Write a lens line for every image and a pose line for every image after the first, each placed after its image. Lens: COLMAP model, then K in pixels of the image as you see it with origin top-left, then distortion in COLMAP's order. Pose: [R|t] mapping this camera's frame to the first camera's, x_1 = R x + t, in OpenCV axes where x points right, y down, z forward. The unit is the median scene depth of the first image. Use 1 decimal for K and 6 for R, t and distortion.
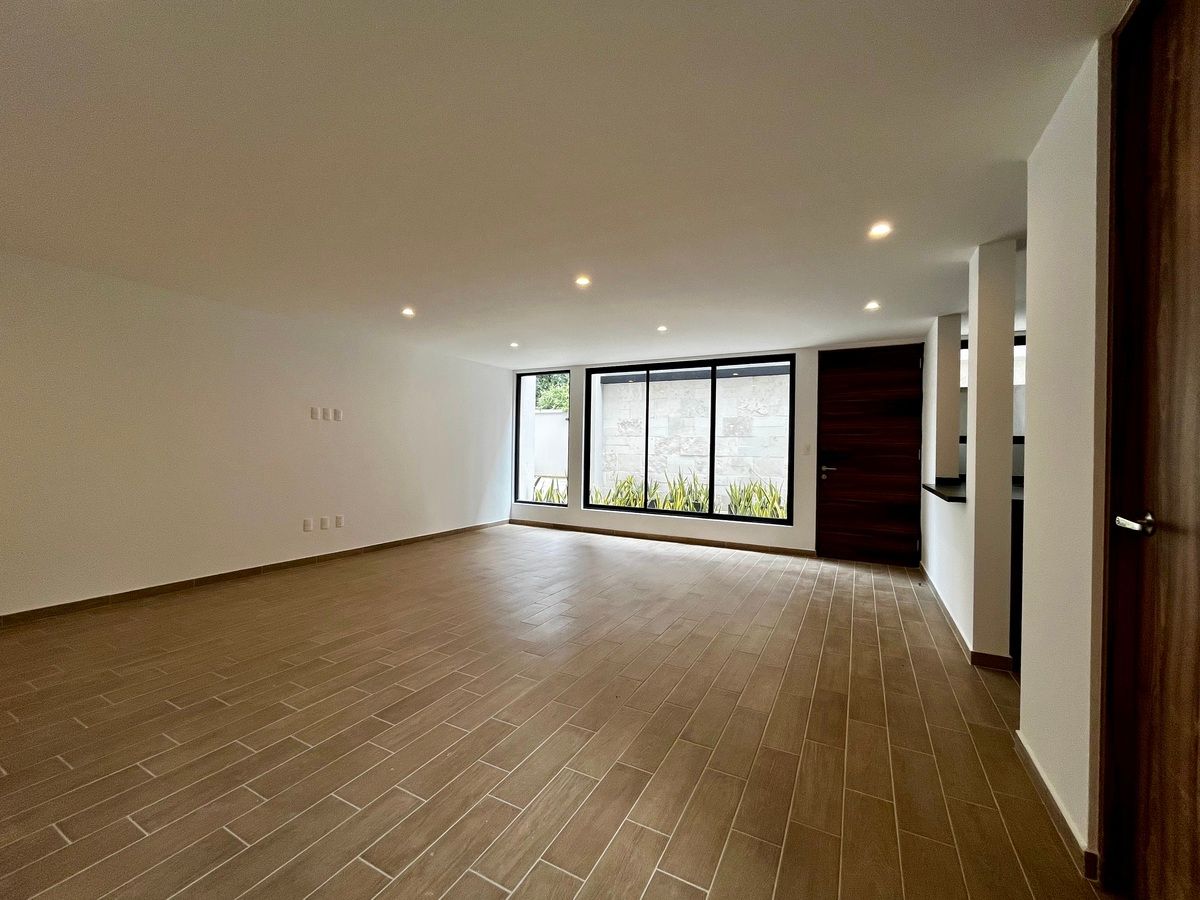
lens RADIAL K [[488.2, 0, 590.7], [0, 488.2, 448.0], [0, 0, 1]] dist [-0.002683, 0.000494]
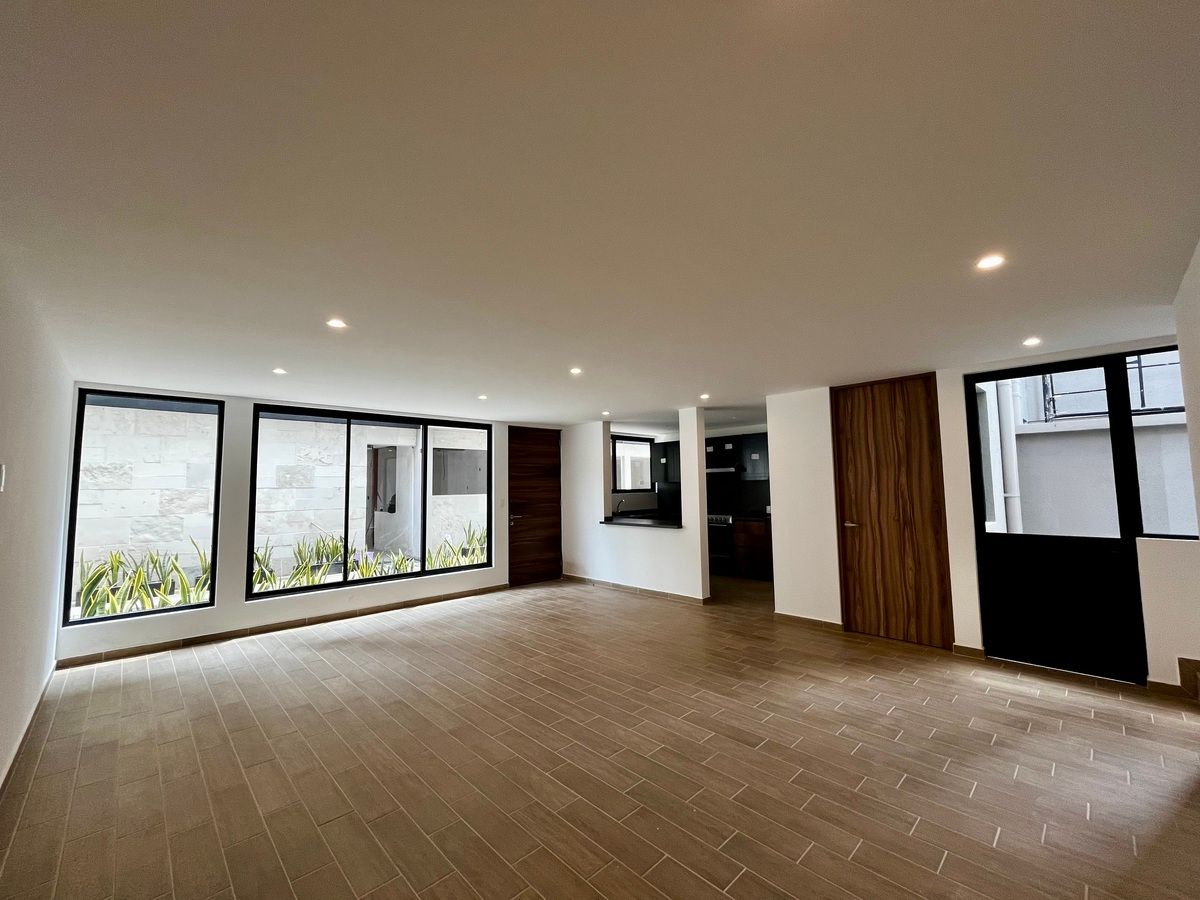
lens RADIAL K [[488.2, 0, 604.4], [0, 488.2, 440.6], [0, 0, 1]] dist [-0.002683, 0.000494]
pose [[0.293816, 0.070994, 0.953222, -0.781416], [0.018458, 0.996631, -0.079916, -0.057493], [-0.955684, 0.041075, 0.291516, 0.426483]]
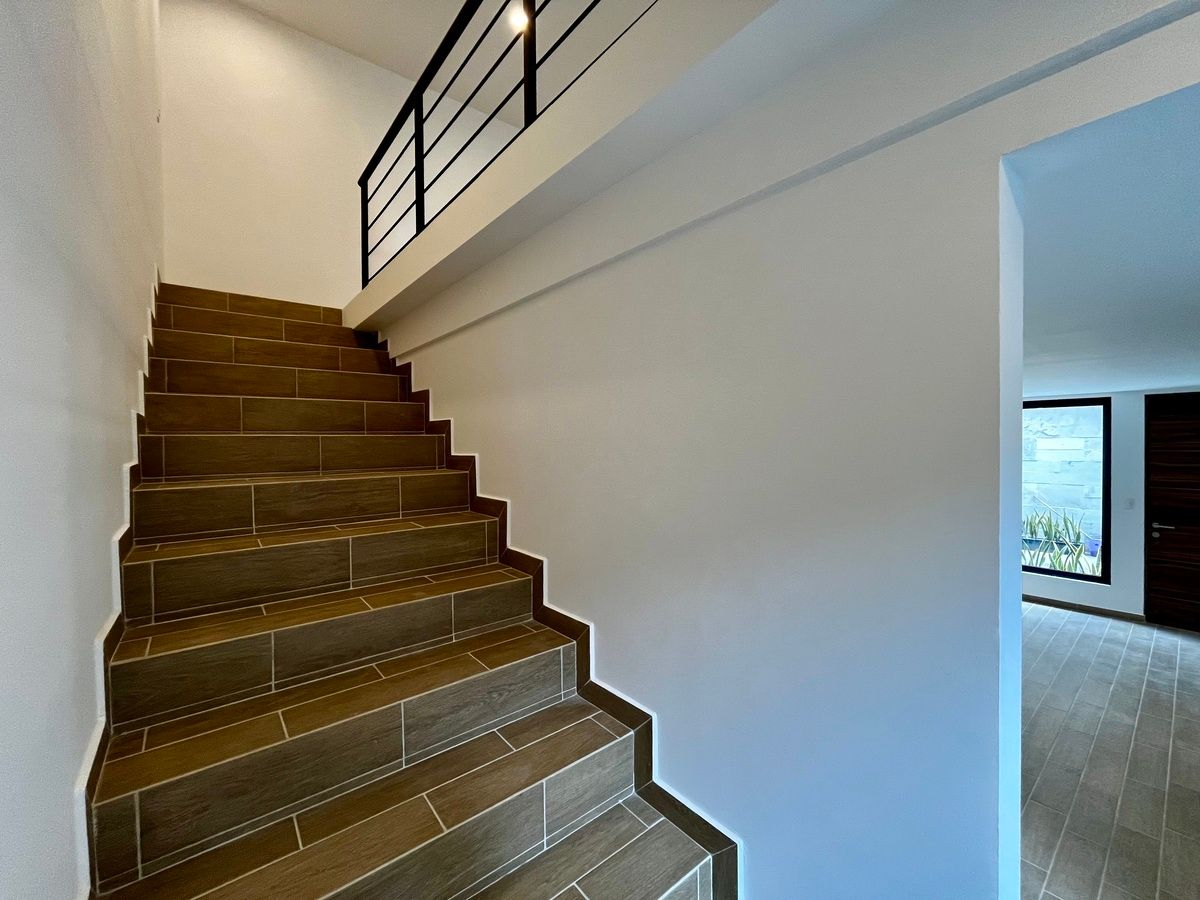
lens RADIAL K [[488.2, 0, 596.9], [0, 488.2, 448.1], [0, 0, 1]] dist [-0.002683, 0.000494]
pose [[0.926124, -0.021558, -0.376603, -0.152634], [0.026691, 0.999608, 0.008418, -0.152505], [0.376274, -0.017848, 0.926336, -0.245972]]
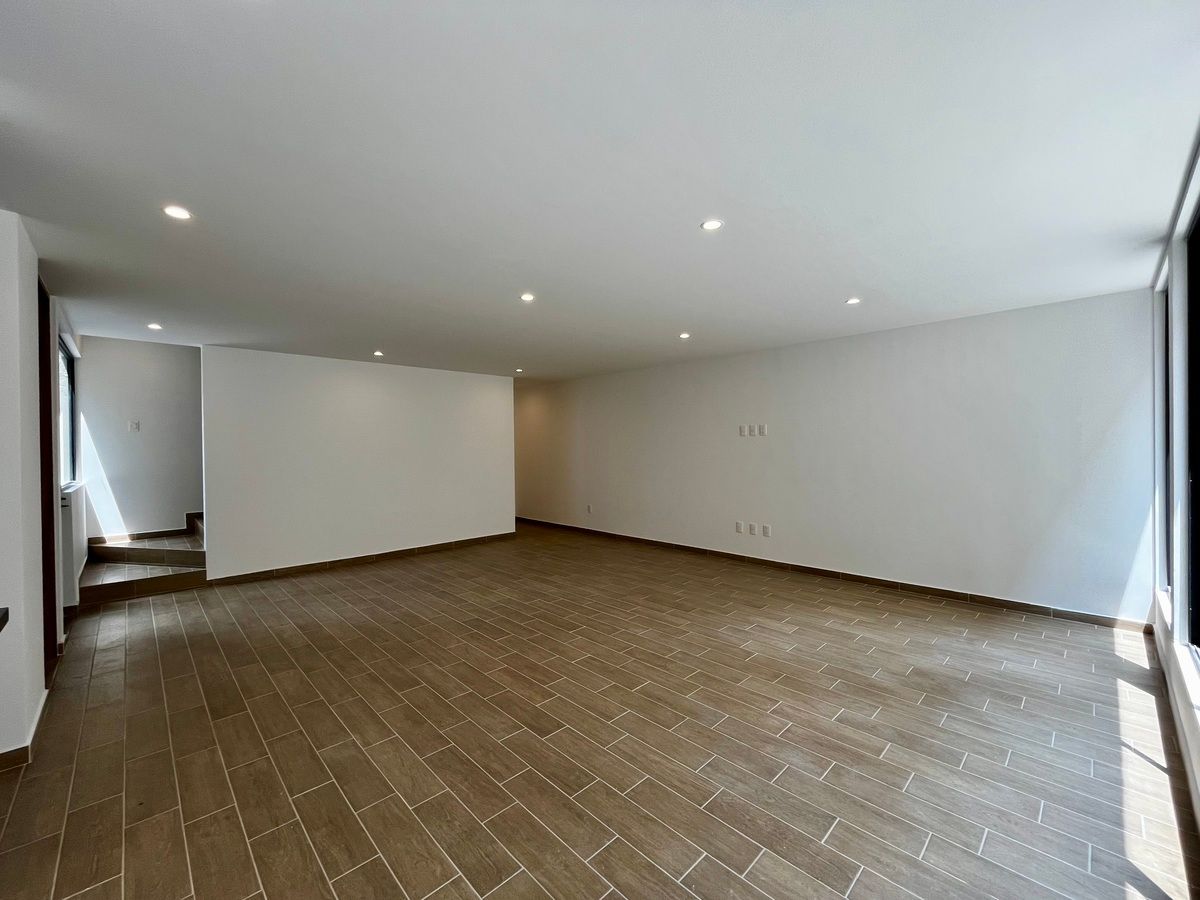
lens RADIAL K [[488.2, 0, 609.1], [0, 488.2, 448.6], [0, 0, 1]] dist [-0.002683, 0.000494]
pose [[-0.284474, -0.009974, -0.958632, 0.617109], [0.008455, 0.999881, -0.012912, -0.017437], [0.958647, -0.011778, -0.284355, 1.015593]]
